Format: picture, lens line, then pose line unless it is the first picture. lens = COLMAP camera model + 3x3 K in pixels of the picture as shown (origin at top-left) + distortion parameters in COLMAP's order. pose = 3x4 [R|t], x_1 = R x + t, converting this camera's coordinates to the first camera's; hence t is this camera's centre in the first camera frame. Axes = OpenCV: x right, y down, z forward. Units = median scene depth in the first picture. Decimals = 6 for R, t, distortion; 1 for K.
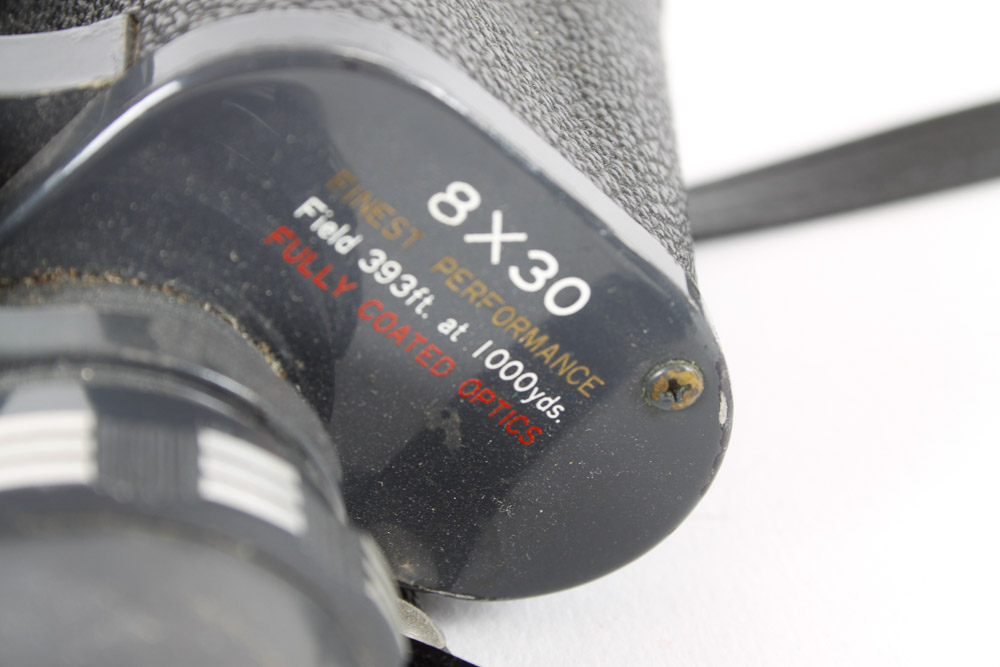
lens RADIAL K [[2182.8, 0, 498.3], [0, 2182.8, 331.9], [0, 0, 1]] dist [0.049581, 0.000000]
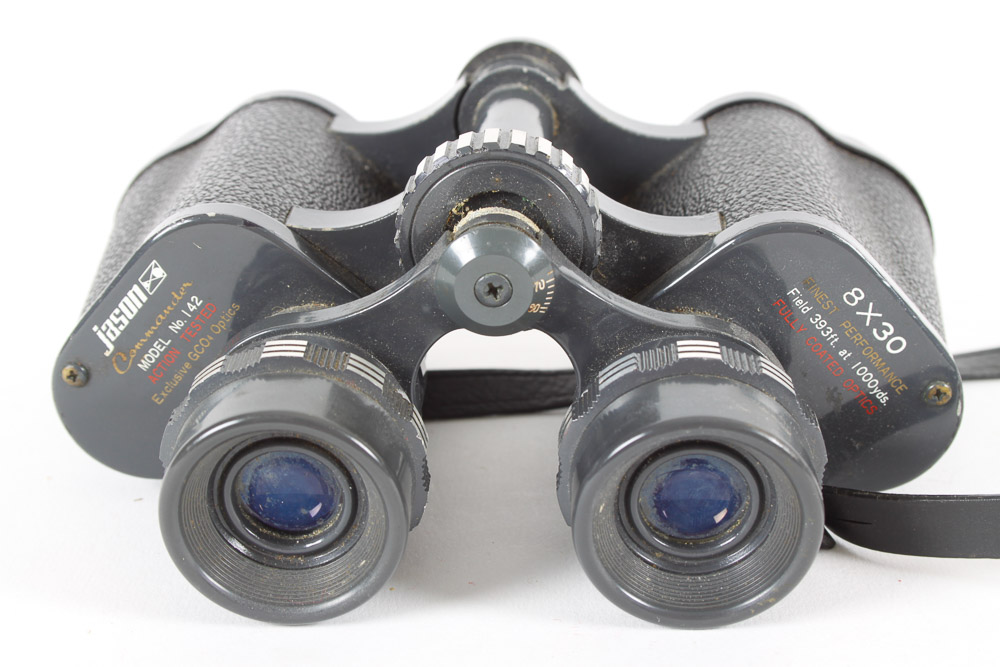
lens RADIAL K [[1783.6, 0, 500.5], [0, 1783.6, 336.3], [0, 0, 1]] dist [0.031509, 0.000000]
pose [[0.986926, 0.097792, -0.128118, -0.141932], [-0.119407, 0.977538, -0.173672, 0.356420], [0.108257, 0.186699, 0.976434, -0.909727]]
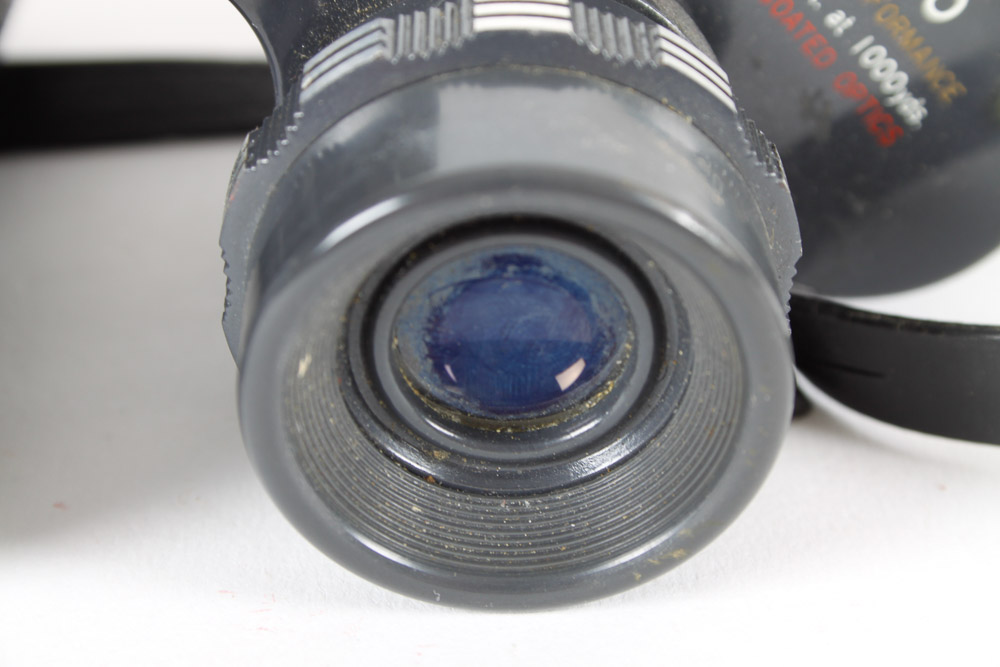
lens RADIAL K [[2182.8, 0, 504.6], [0, 2182.8, 334.9], [0, 0, 1]] dist [0.049581, 0.000000]
pose [[0.992475, 0.106450, -0.060514, -0.107599], [-0.108544, 0.993562, -0.032435, 0.215693], [0.056672, 0.038760, 0.997640, -0.130739]]
